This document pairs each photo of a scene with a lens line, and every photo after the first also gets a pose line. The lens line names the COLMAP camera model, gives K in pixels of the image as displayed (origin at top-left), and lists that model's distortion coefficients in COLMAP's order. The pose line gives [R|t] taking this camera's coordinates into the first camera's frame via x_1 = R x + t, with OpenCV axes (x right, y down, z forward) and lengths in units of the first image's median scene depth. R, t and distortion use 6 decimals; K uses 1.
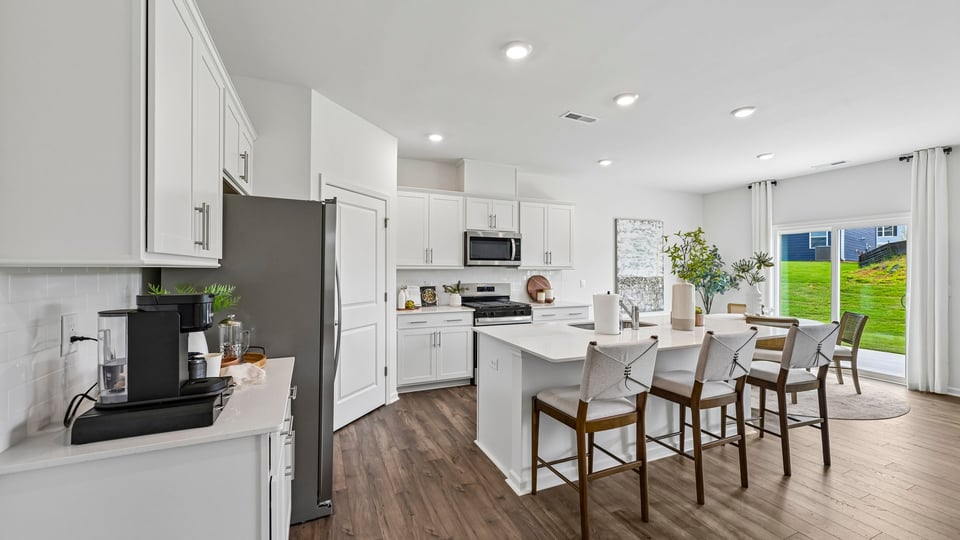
lens RADIAL K [[381.8, 0, 480.0], [0, 381.8, 270.0], [0, 0, 1]] dist [0.000856, 0.000207]
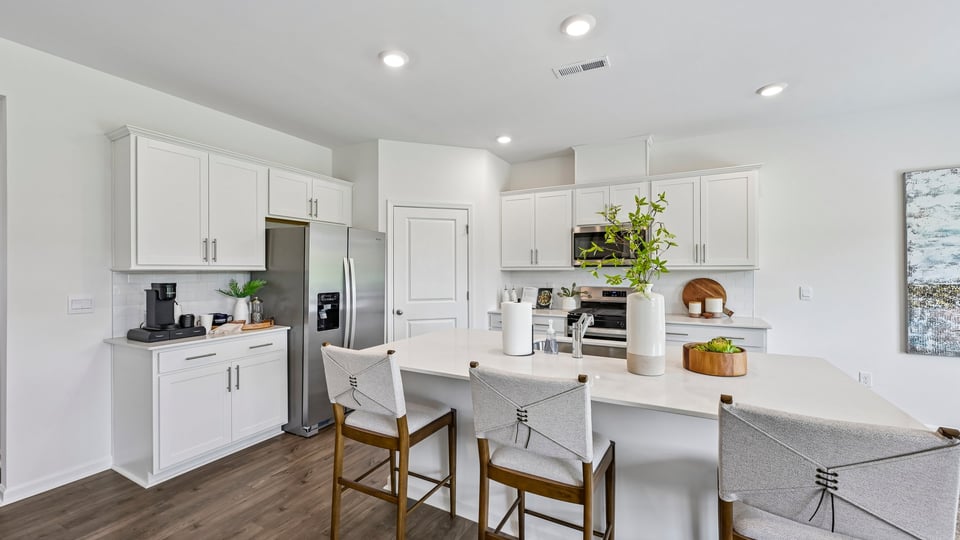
lens RADIAL K [[381.8, 0, 480.0], [0, 381.8, 270.0], [0, 0, 1]] dist [0.000856, 0.000207]
pose [[0.611120, -0.005560, -0.791518, 0.518709], [0.002852, 0.999984, -0.004823, 0.001186], [0.791533, 0.000691, 0.611127, 0.272935]]
